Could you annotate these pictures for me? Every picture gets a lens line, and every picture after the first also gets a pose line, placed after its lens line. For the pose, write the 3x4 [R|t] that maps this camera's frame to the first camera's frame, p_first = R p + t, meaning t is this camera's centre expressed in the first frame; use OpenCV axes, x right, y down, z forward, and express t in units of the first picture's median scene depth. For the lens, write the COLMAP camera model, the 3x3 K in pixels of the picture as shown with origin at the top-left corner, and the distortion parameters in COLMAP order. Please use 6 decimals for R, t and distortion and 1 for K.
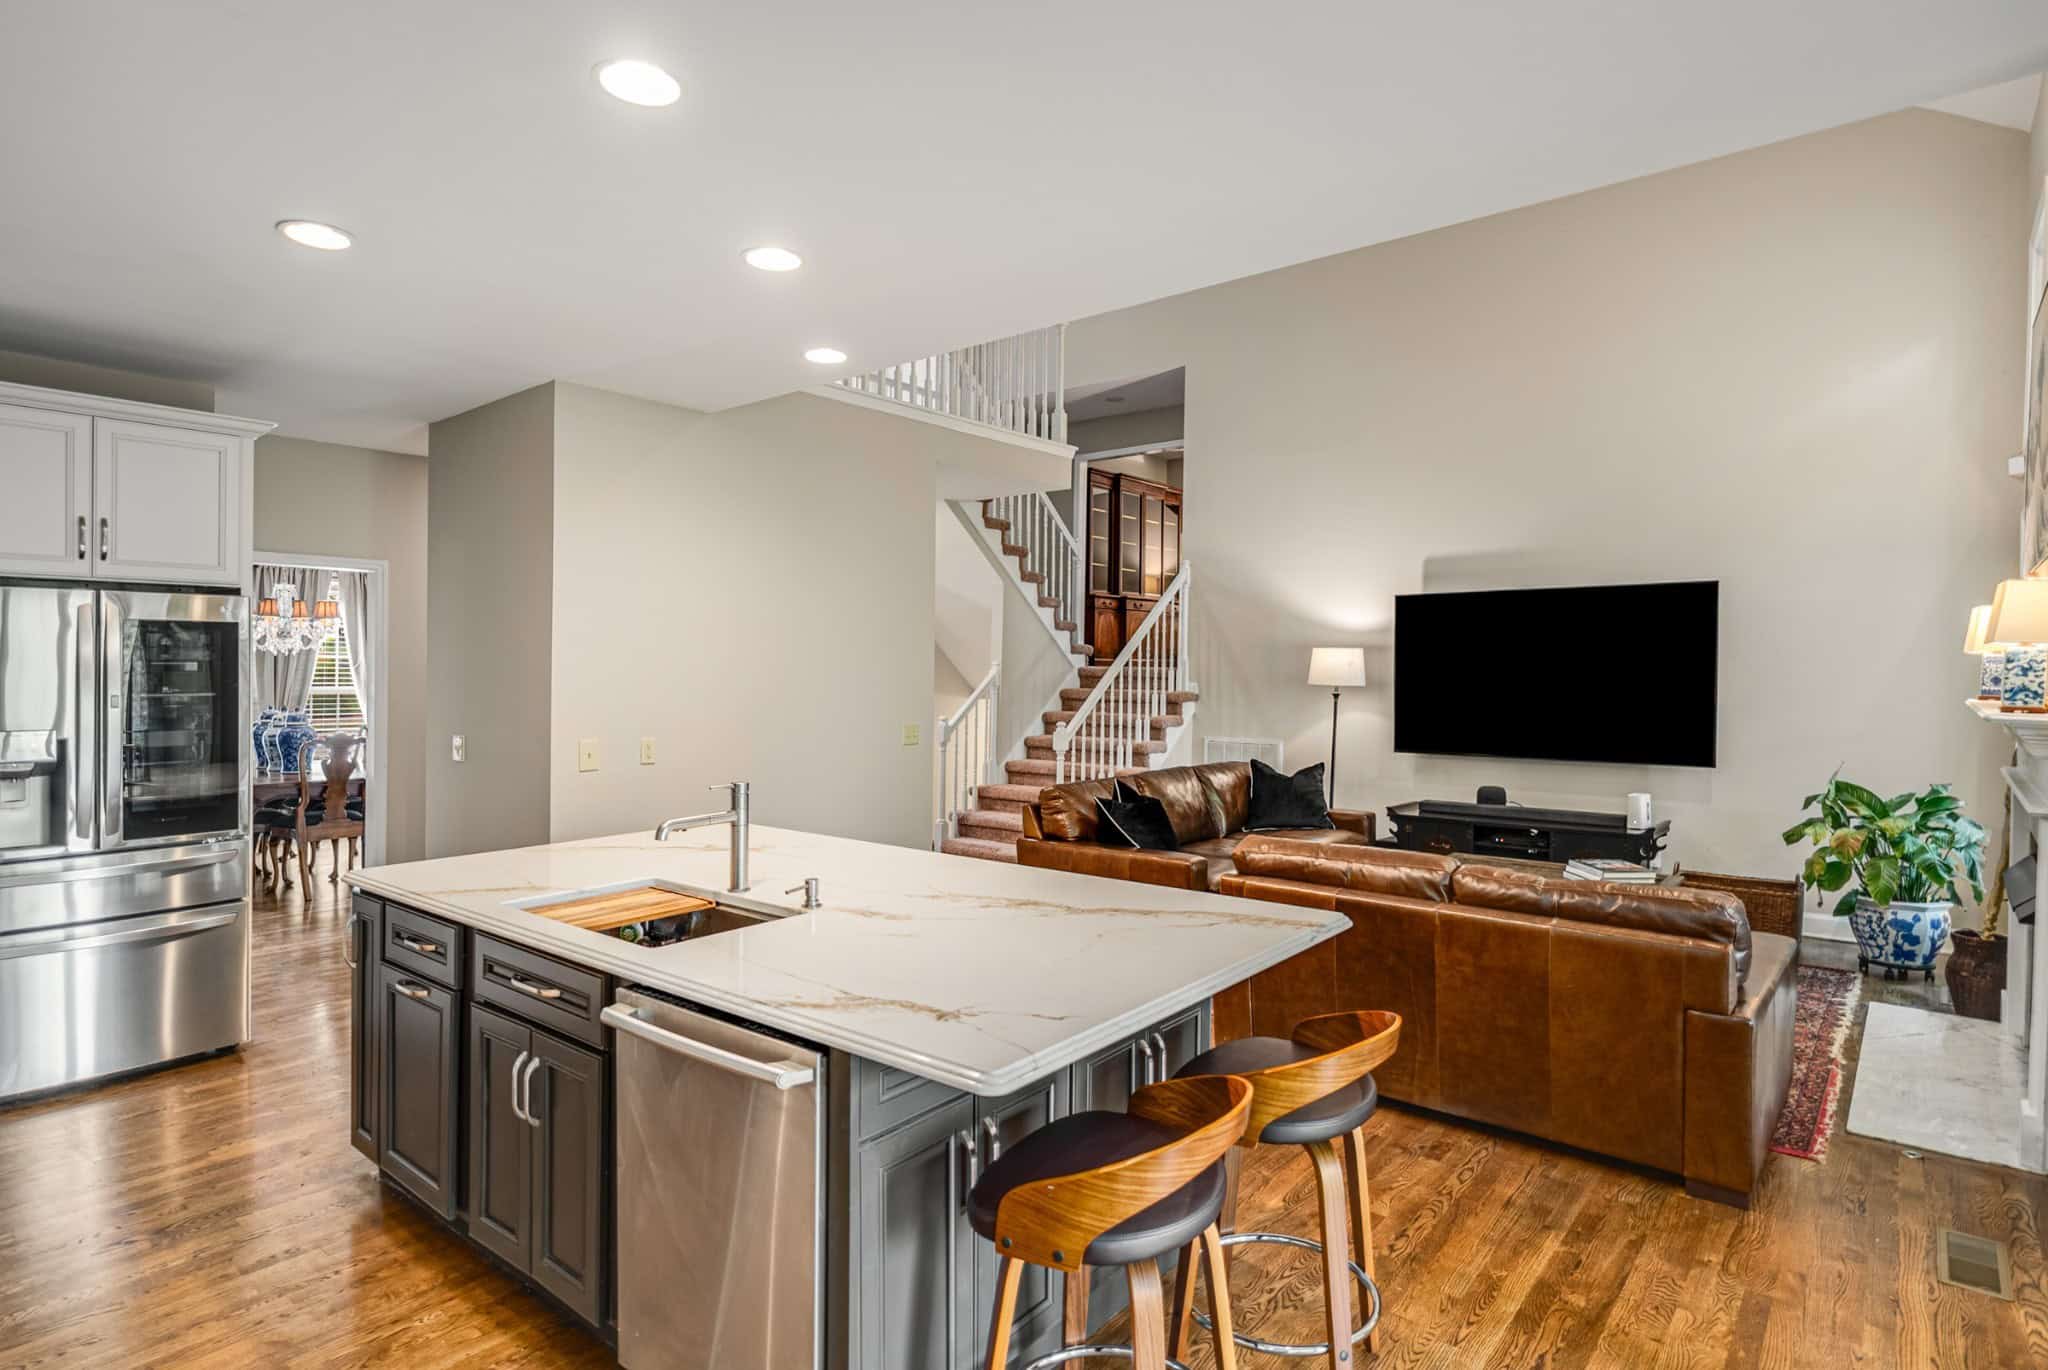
lens RADIAL K [[1063.2, 0, 1035.0], [0, 1063.2, 681.8], [0, 0, 1]] dist [-0.000100, 0.001520]
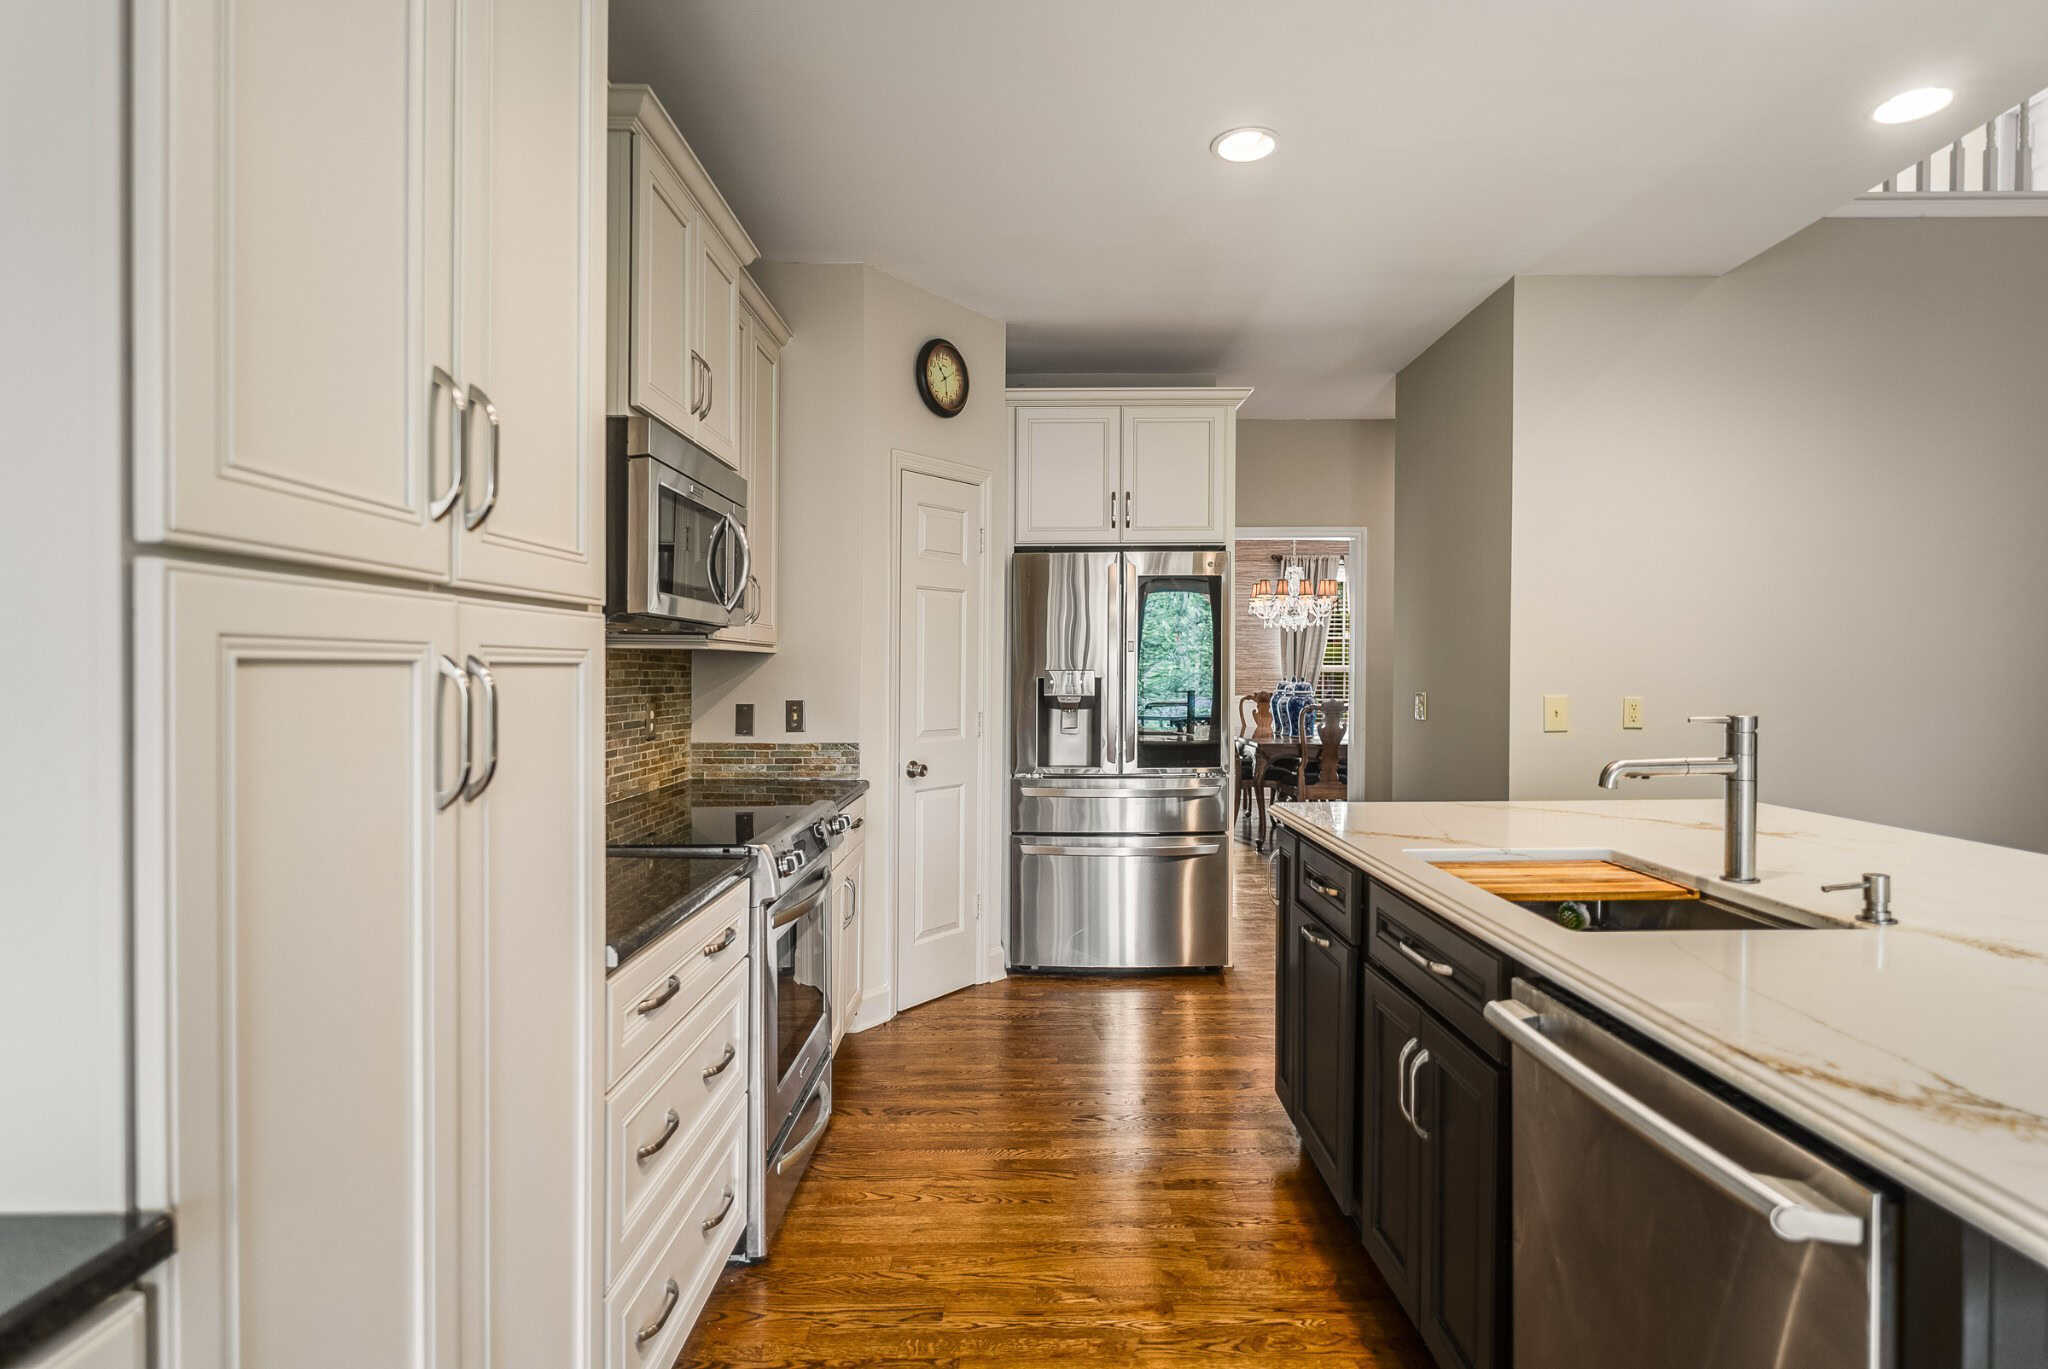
lens RADIAL K [[1063.2, 0, 1035.0], [0, 1063.2, 681.3], [0, 0, 1]] dist [-0.000100, 0.001520]
pose [[0.630913, 0.001008, -0.775853, -0.044211], [-0.001248, 0.999999, 0.000285, 0.074168], [0.775853, 0.000788, 0.630913, 0.250215]]
